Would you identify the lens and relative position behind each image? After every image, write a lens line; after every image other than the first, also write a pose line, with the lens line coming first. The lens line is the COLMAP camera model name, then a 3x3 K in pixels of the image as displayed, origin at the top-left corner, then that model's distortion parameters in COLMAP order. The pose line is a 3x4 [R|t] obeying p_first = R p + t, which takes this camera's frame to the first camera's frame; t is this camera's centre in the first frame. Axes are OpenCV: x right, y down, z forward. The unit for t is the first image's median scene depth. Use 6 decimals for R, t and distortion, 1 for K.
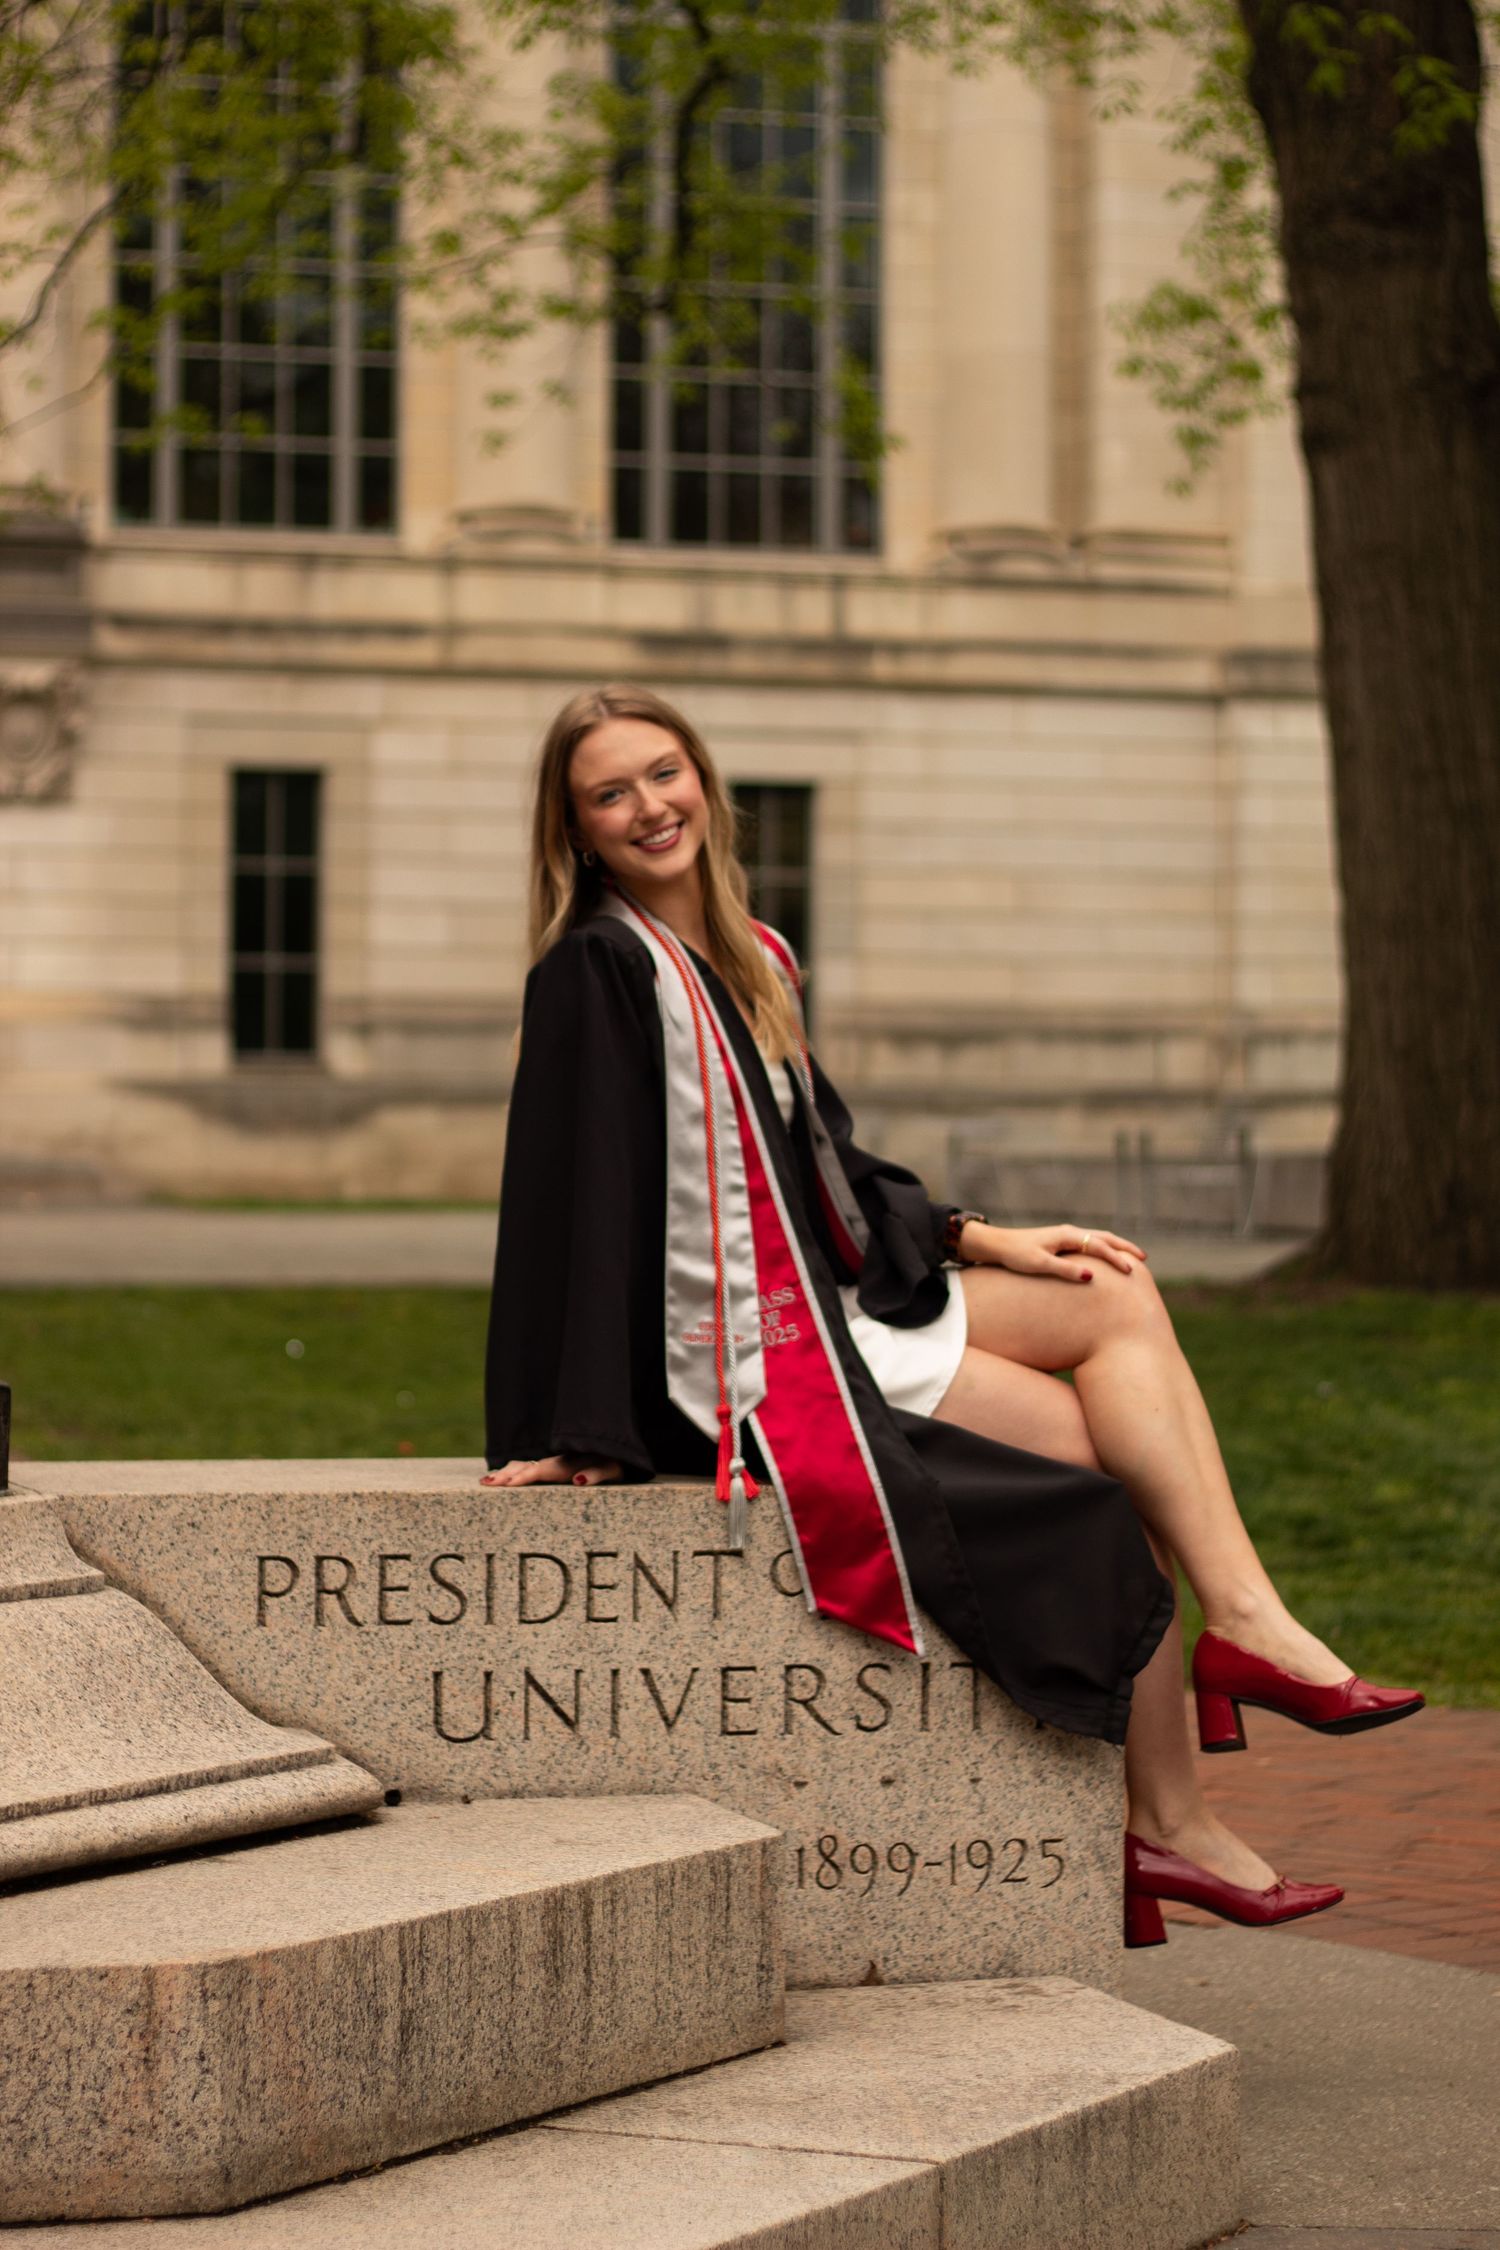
lens RADIAL K [[5123.2, 0, 750.0], [0, 5123.2, 1125.0], [0, 0, 1]] dist [-0.068305, -0.436044]
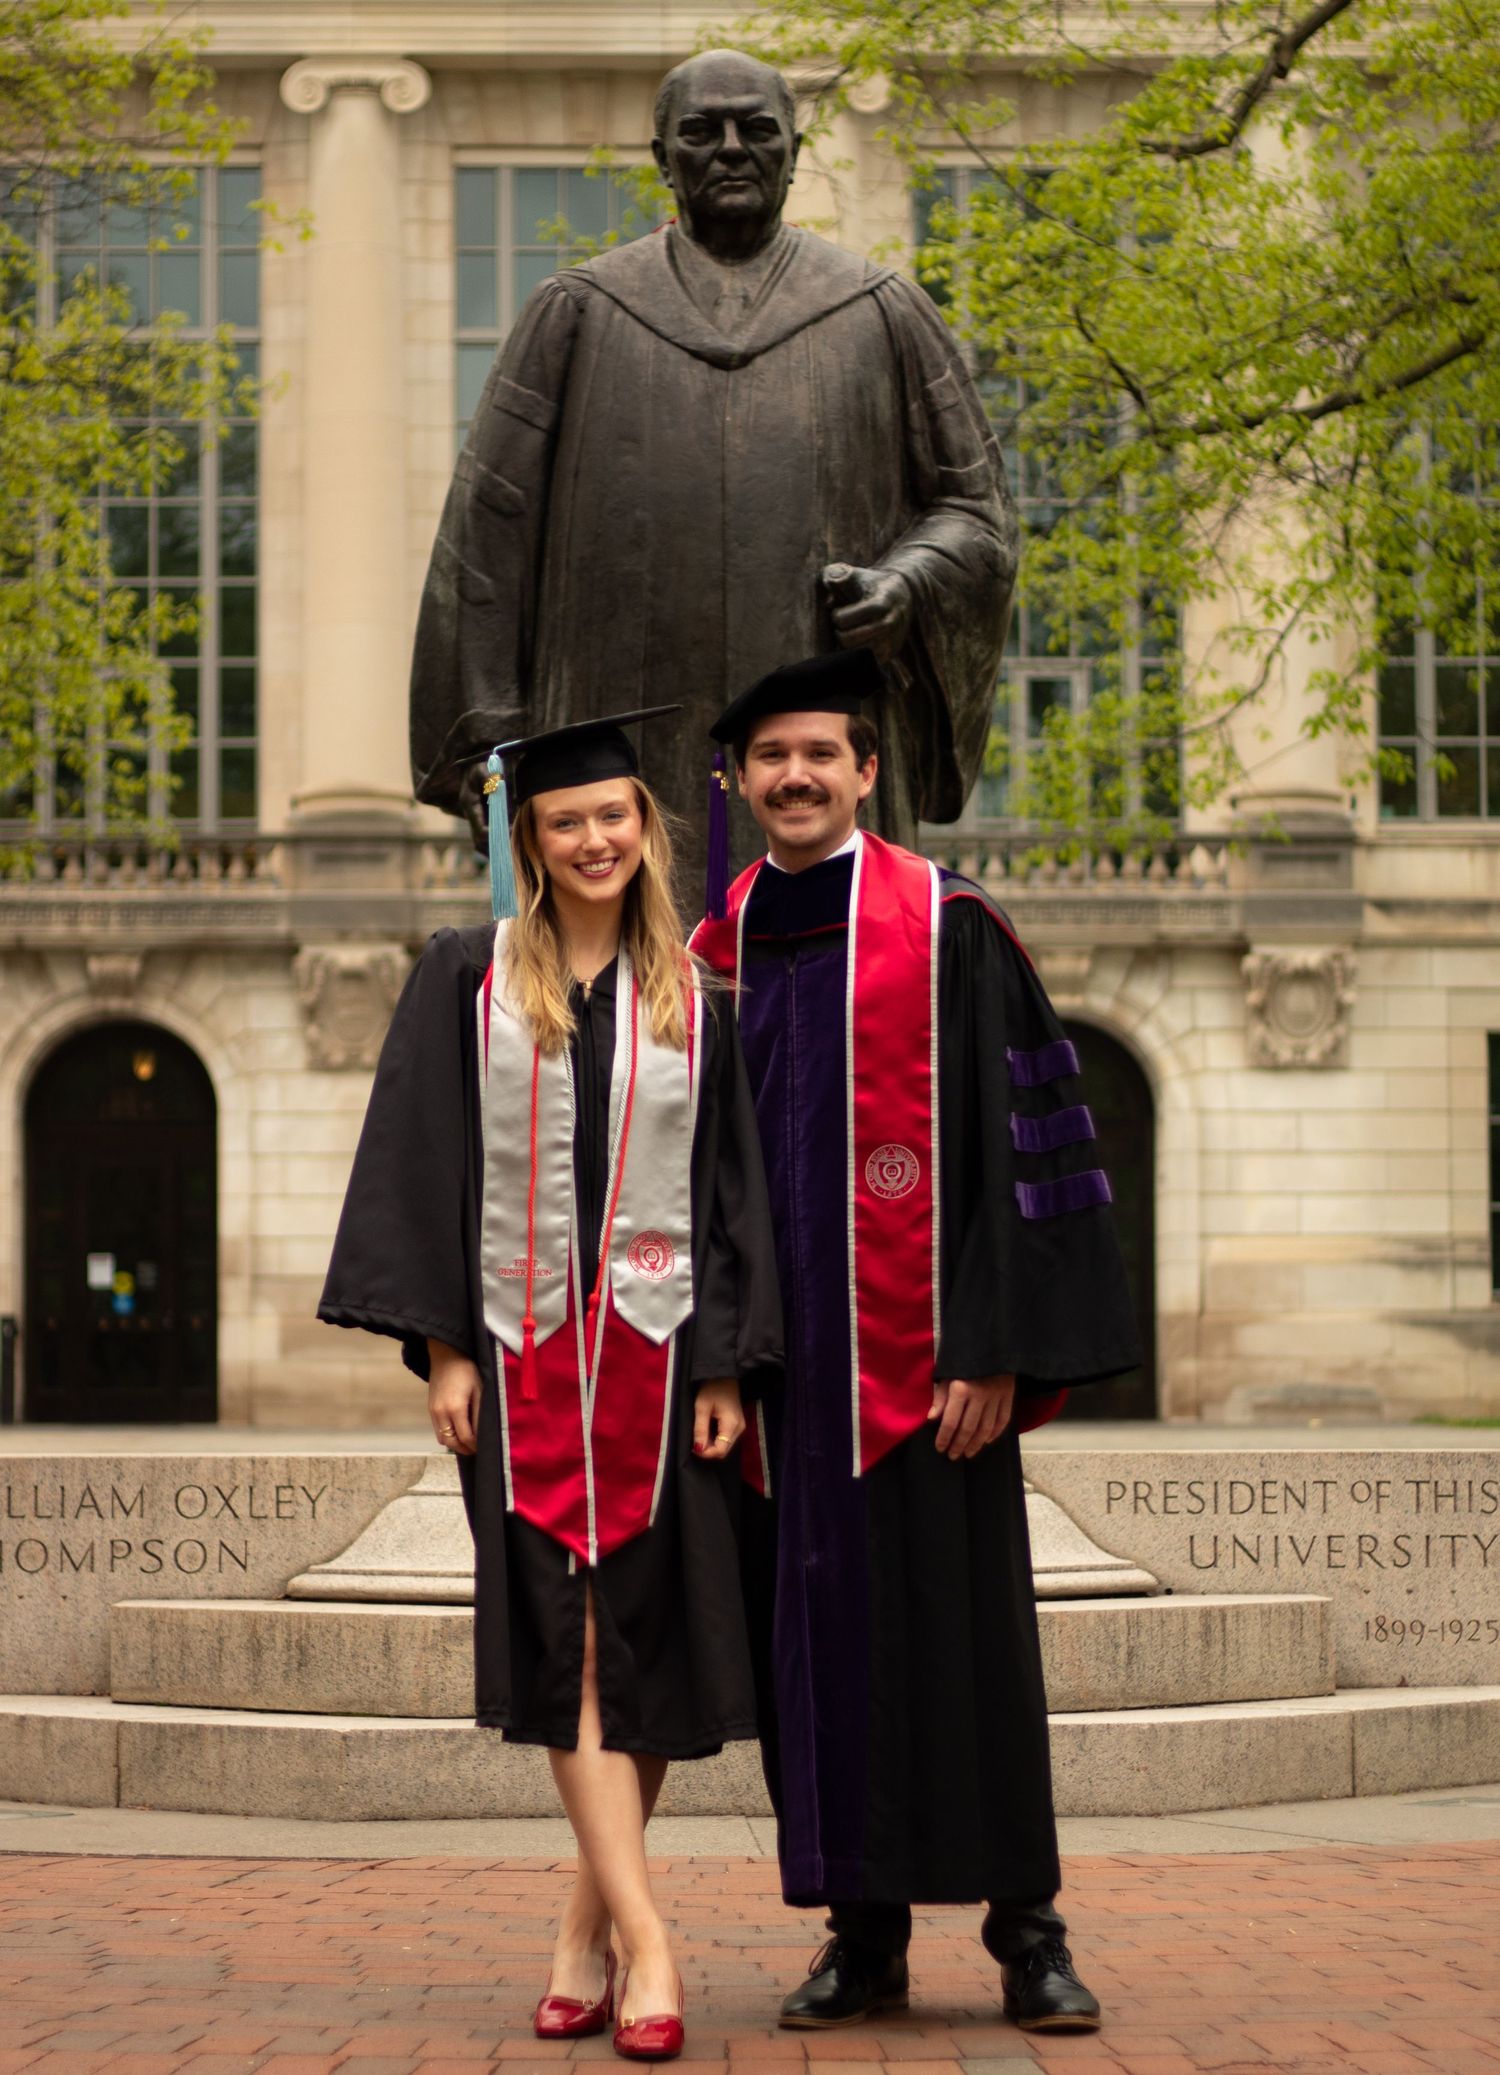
lens RADIAL K [[4802.4, 0, 750.0], [0, 4802.4, 1037.5], [0, 0, 1]] dist [-0.203092, 0.094779]
pose [[0.965339, -0.028272, -0.259464, 0.285852], [0.010634, 0.997551, -0.069132, 0.033990], [0.260784, 0.063977, 0.963275, -0.999020]]
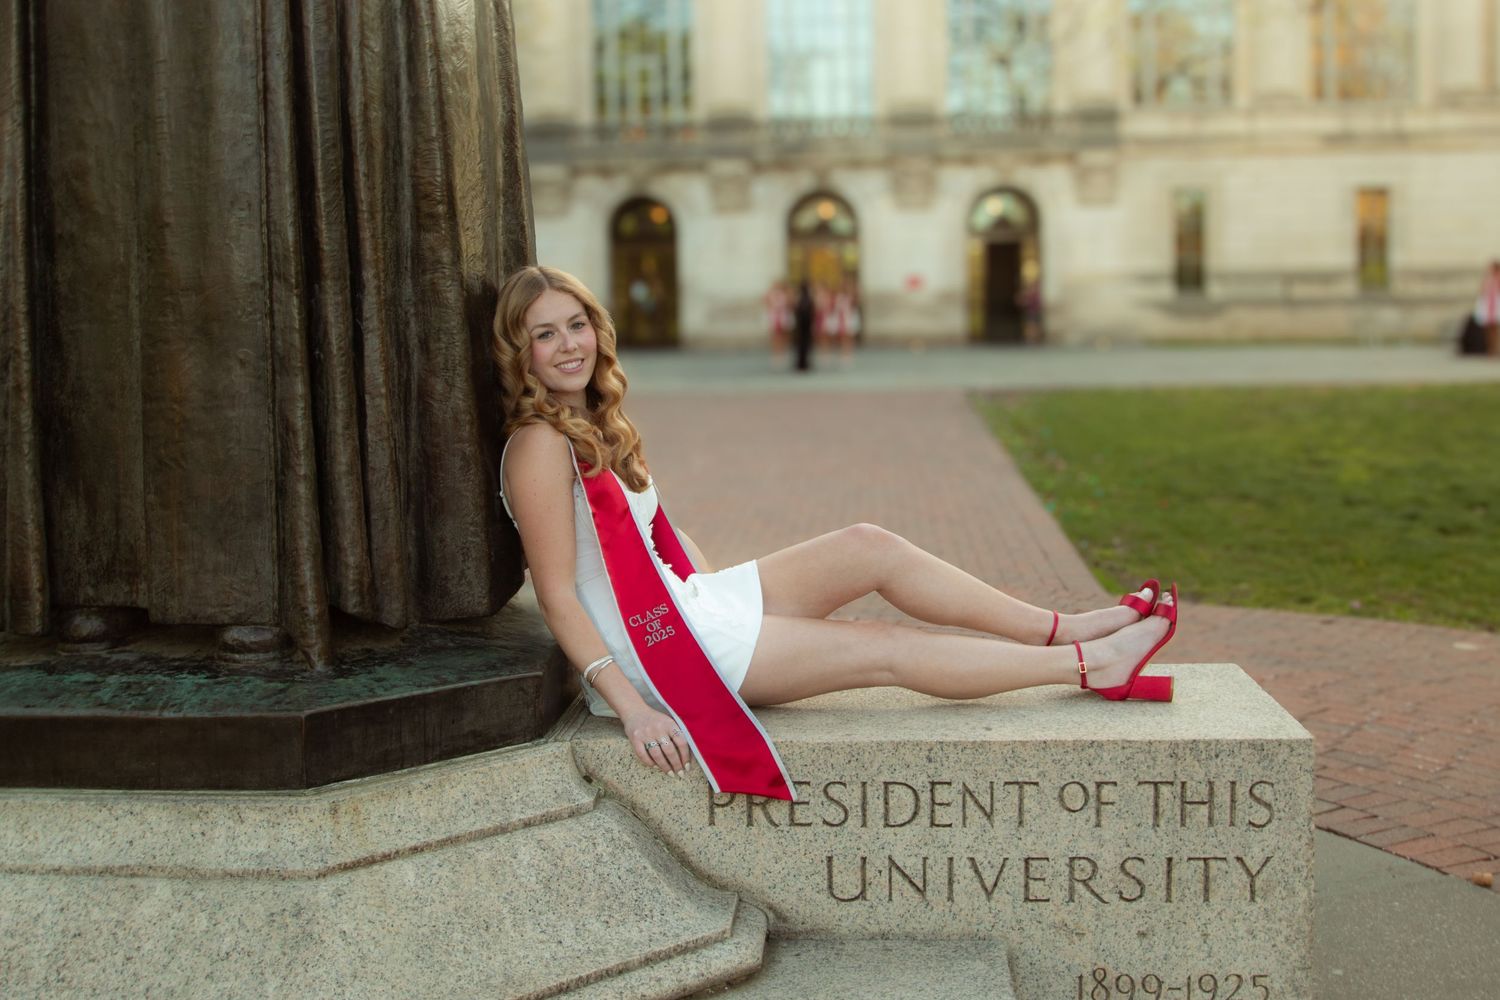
lens RADIAL K [[1706.4, 0, 749.1], [0, 1706.4, 457.4], [0, 0, 1]] dist [-0.047860, 0.009428]
pose [[0.938313, 0.007765, -0.345701, 0.090533], [0.021442, 0.996517, 0.080581, -0.053275], [0.345123, -0.083022, 0.934878, 0.517491]]
